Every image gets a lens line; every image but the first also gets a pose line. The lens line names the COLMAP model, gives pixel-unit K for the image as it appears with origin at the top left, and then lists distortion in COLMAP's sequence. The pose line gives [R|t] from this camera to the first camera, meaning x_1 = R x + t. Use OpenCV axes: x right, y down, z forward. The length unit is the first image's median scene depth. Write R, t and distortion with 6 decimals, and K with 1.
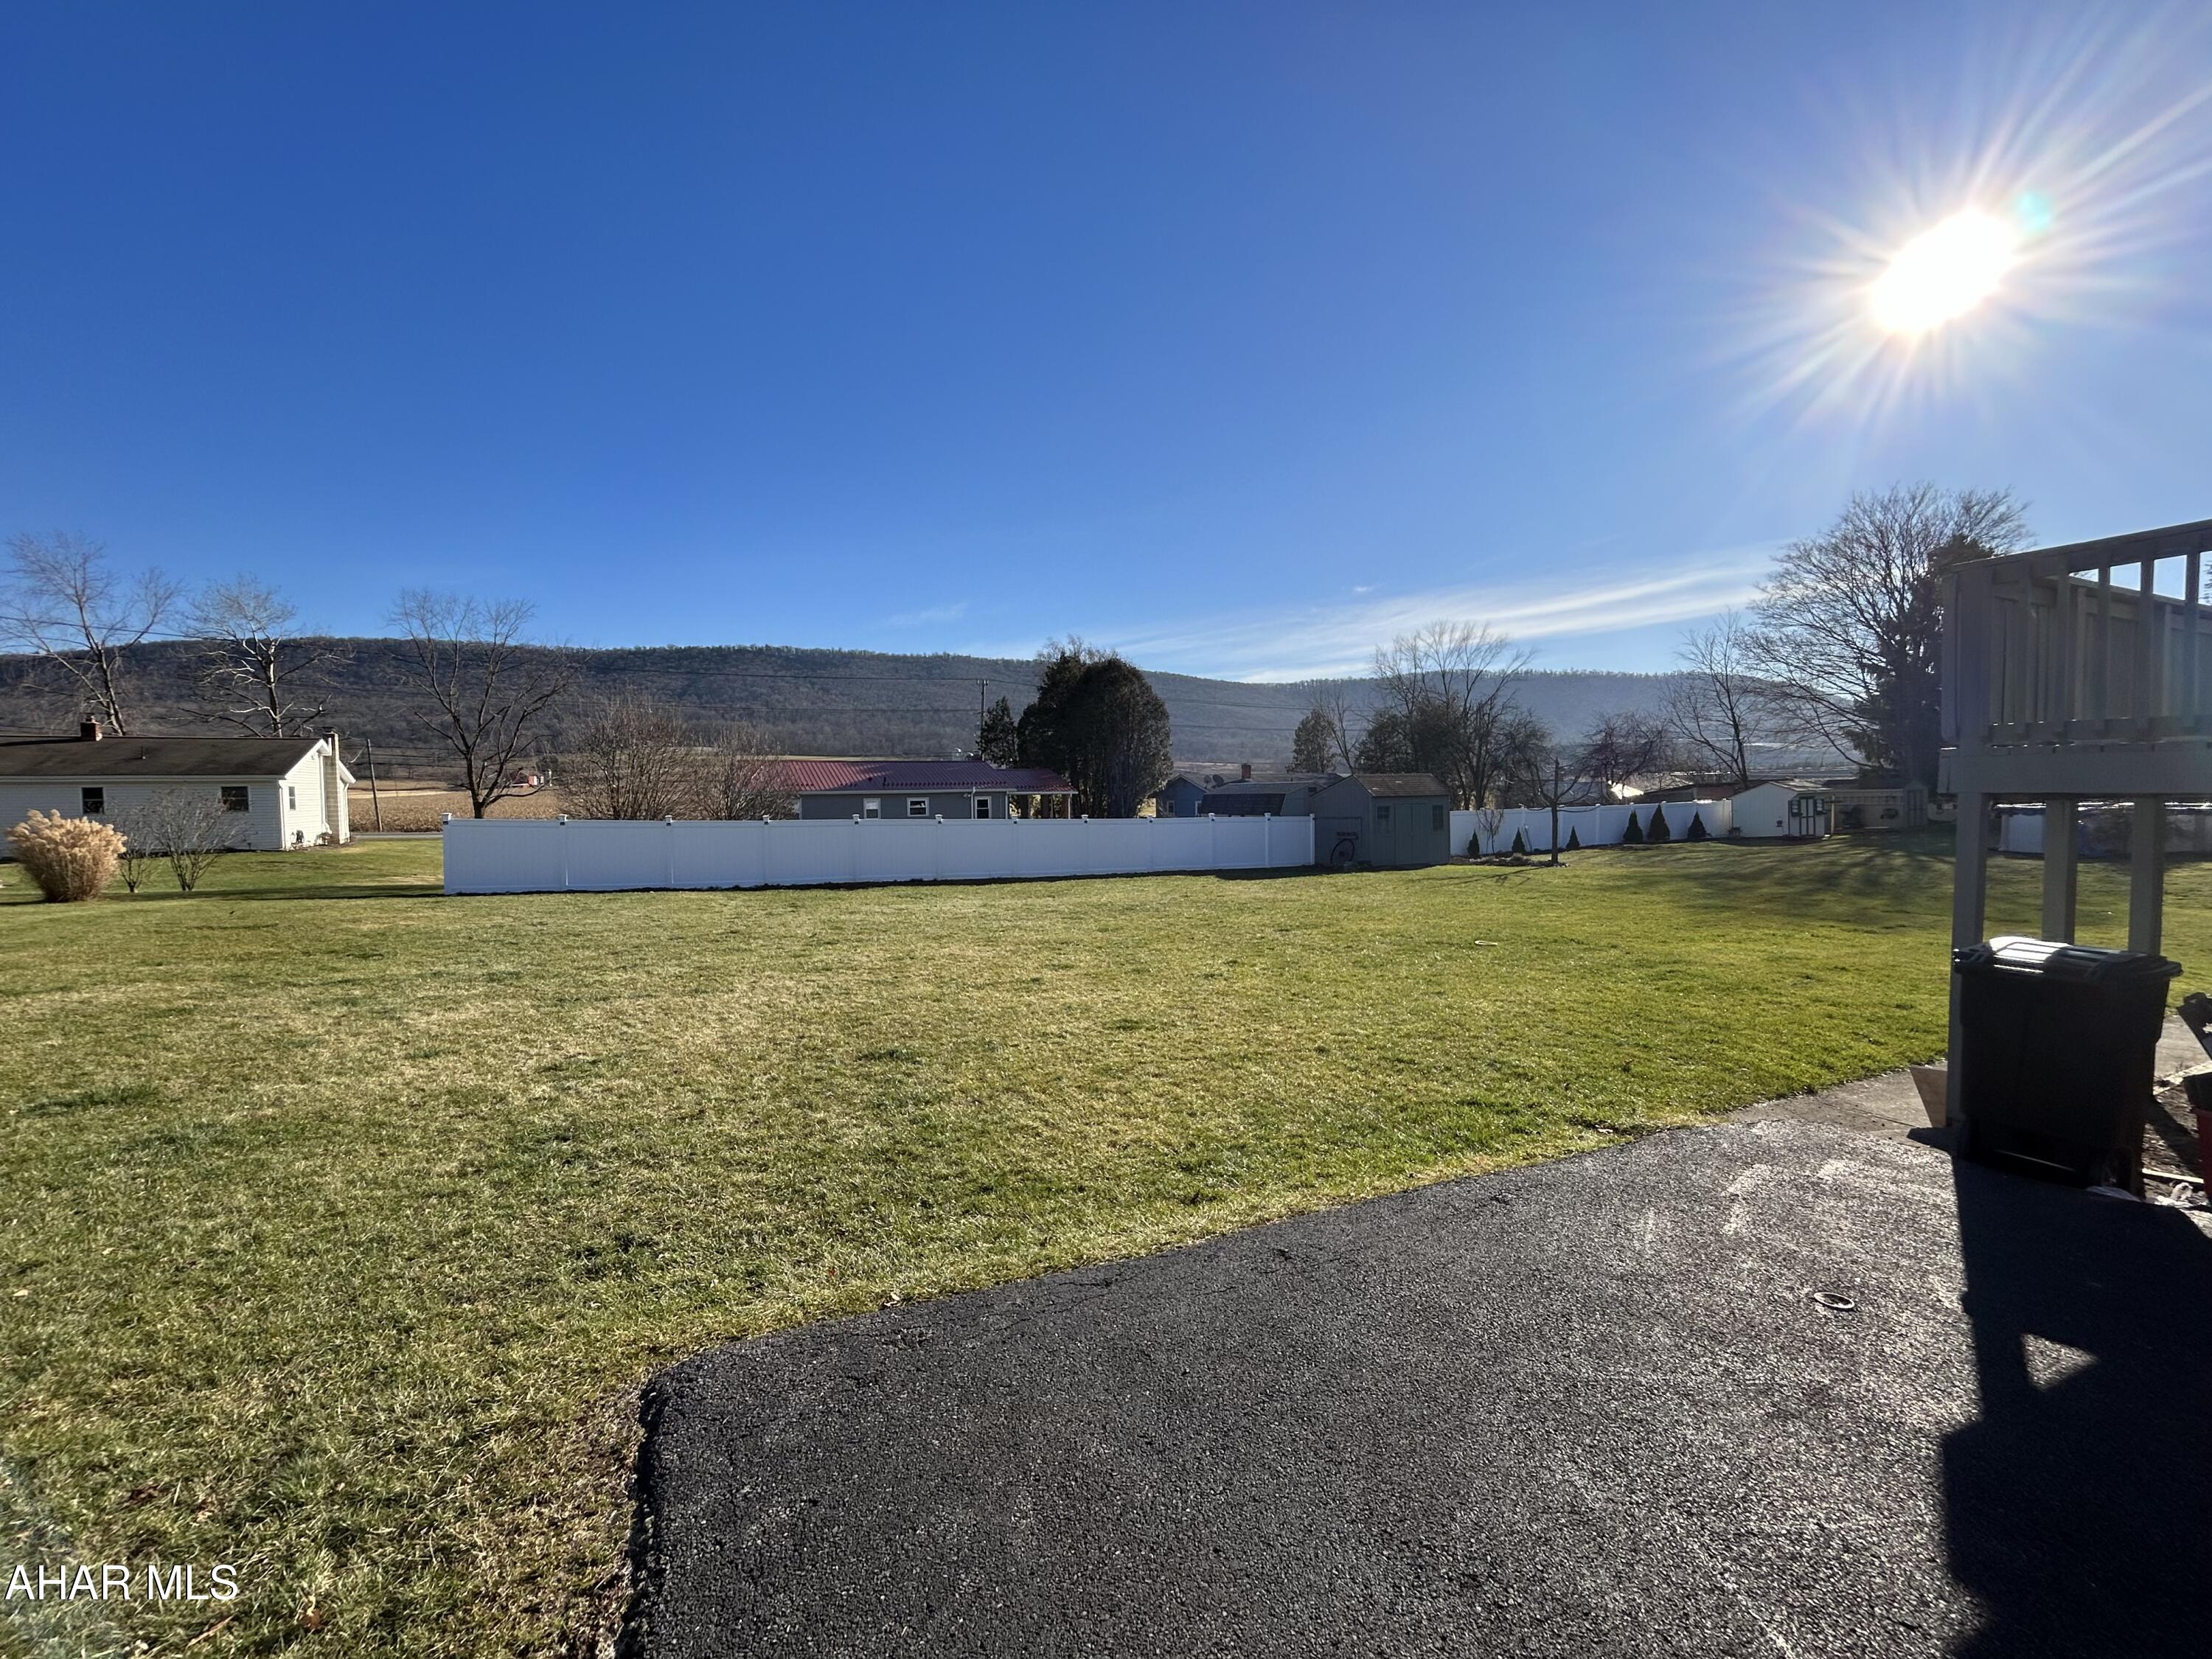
lens RADIAL K [[896.9, 0, 1089.5], [0, 896.9, 831.4], [0, 0, 1]] dist [-0.000406, -0.000186]
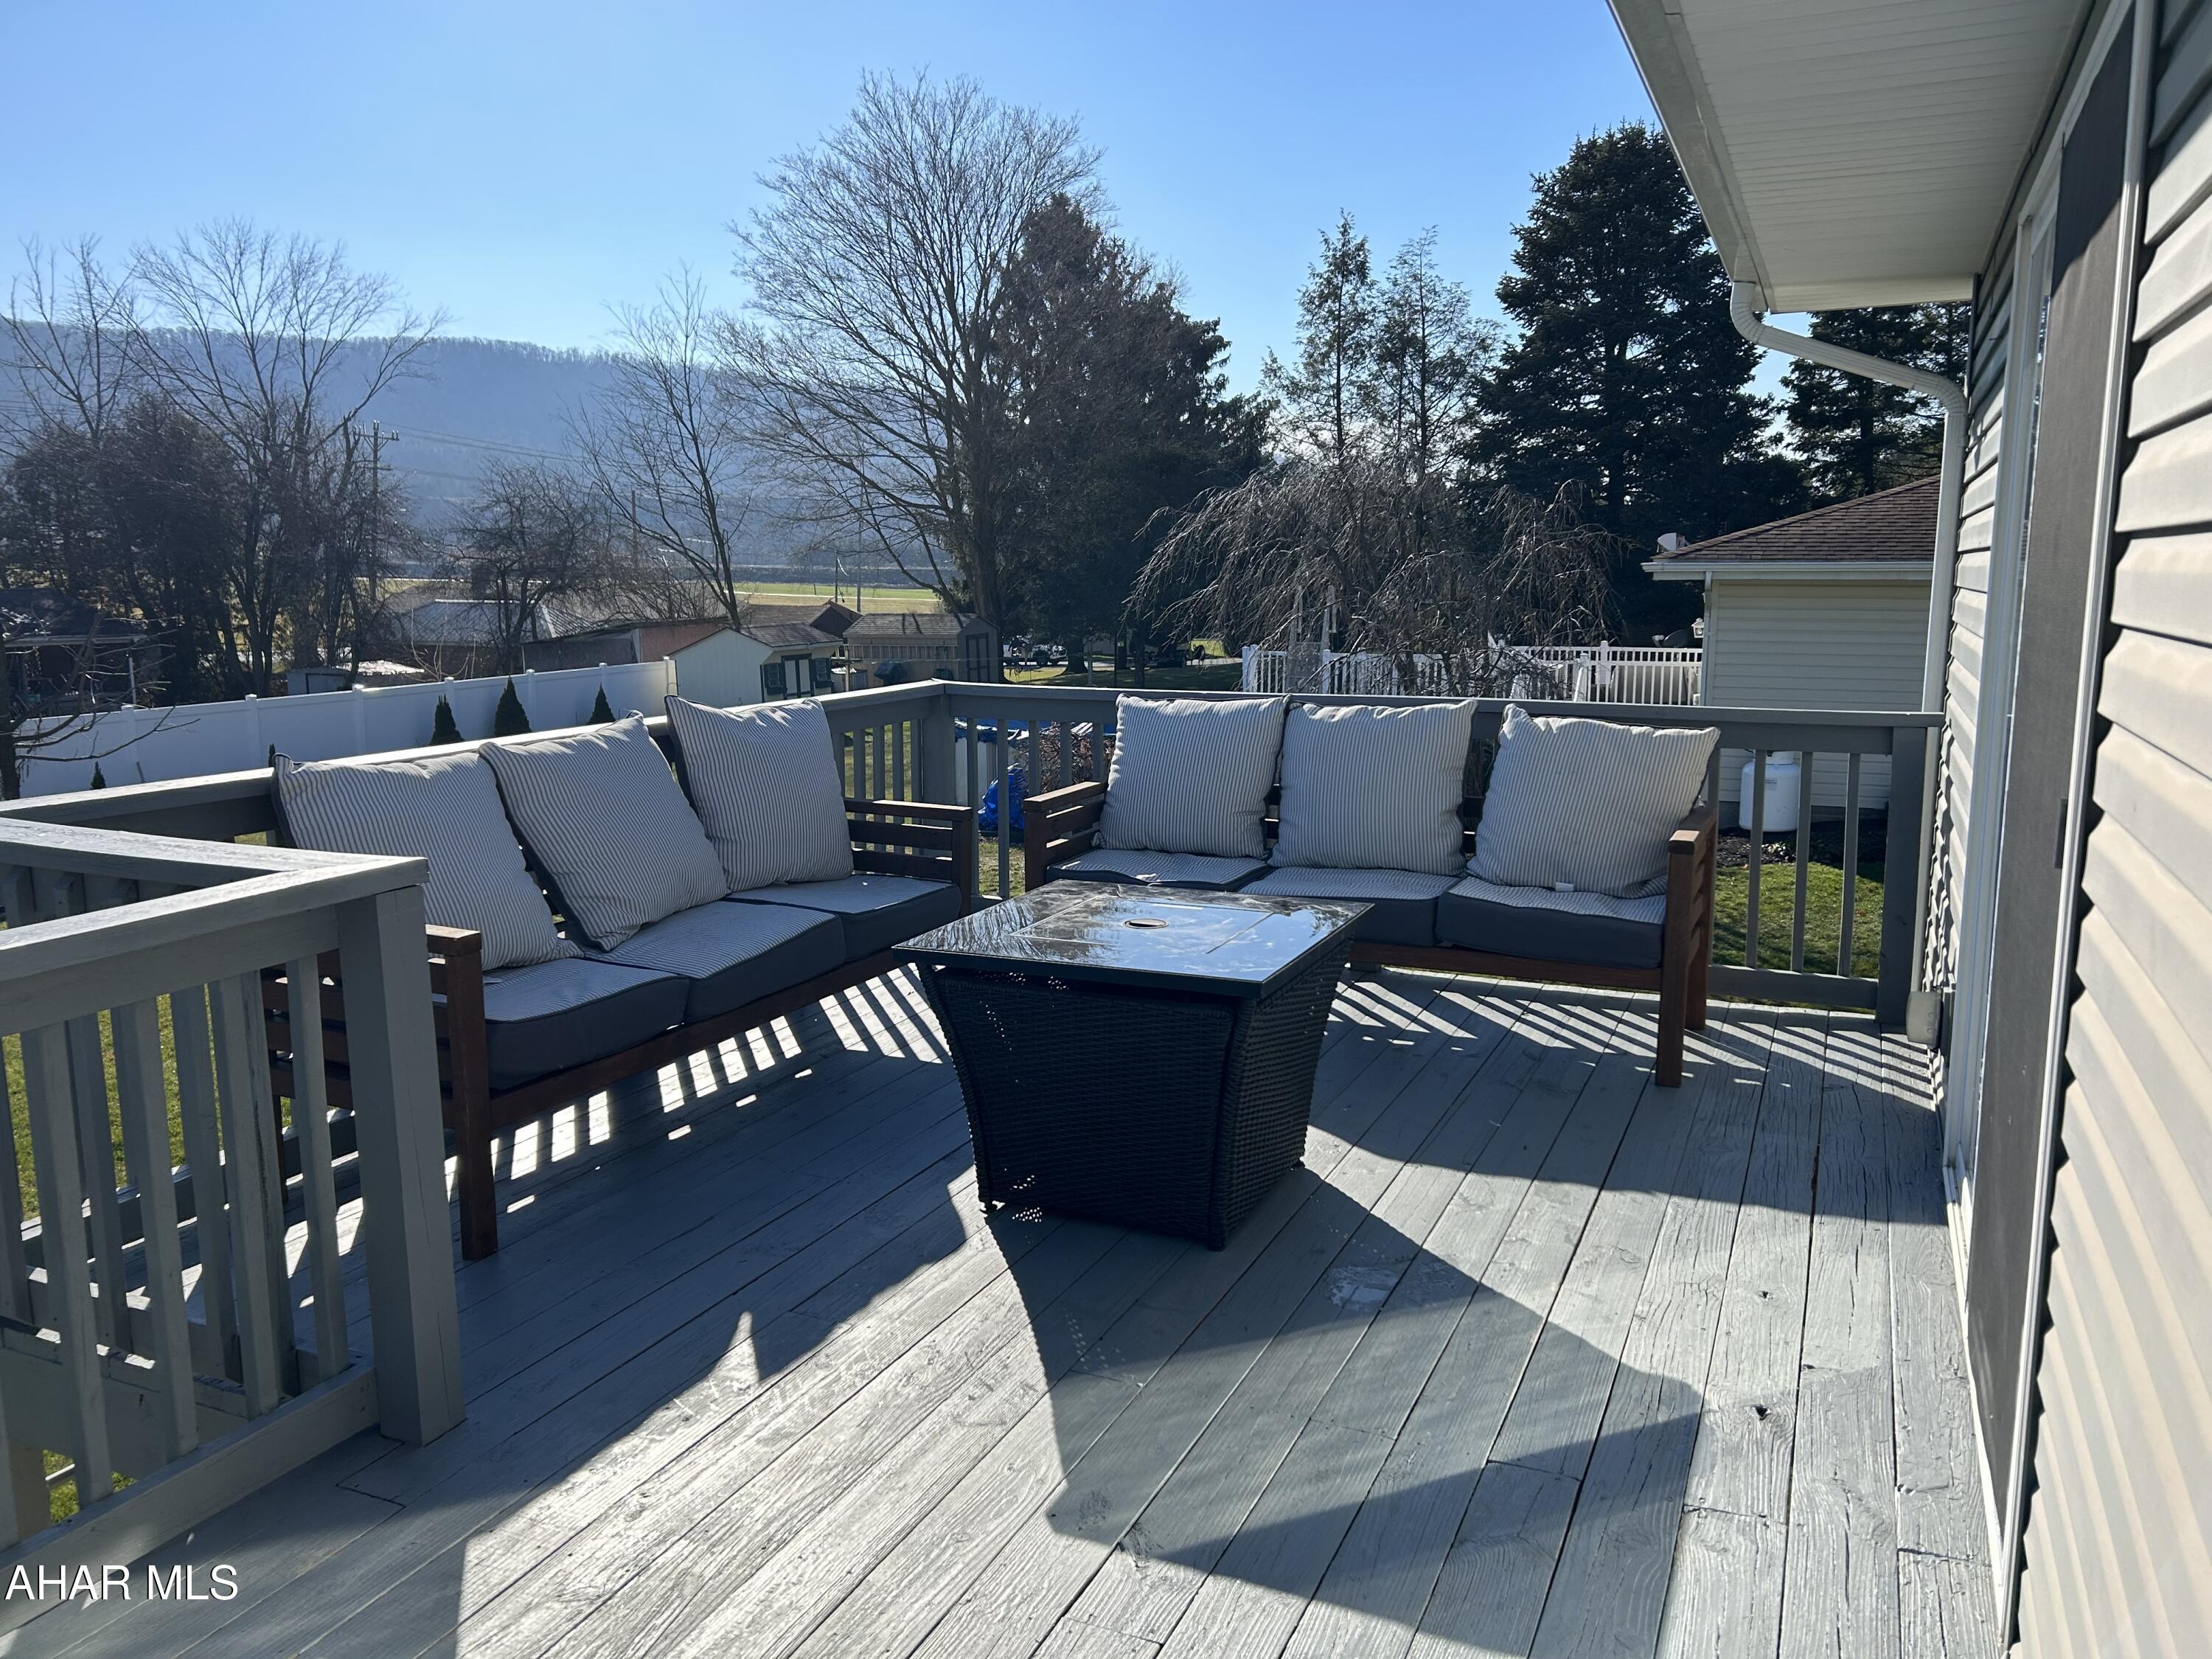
lens RADIAL K [[1646.7, 0, 1106.0], [0, 1646.7, 829.5], [0, 0, 1]] dist [0.065161, -0.095120]
pose [[0.751978, -0.089811, 0.653041, 0.914024], [0.016904, 0.992977, 0.117096, -0.148326], [-0.658971, -0.077014, 0.748215, 0.435186]]
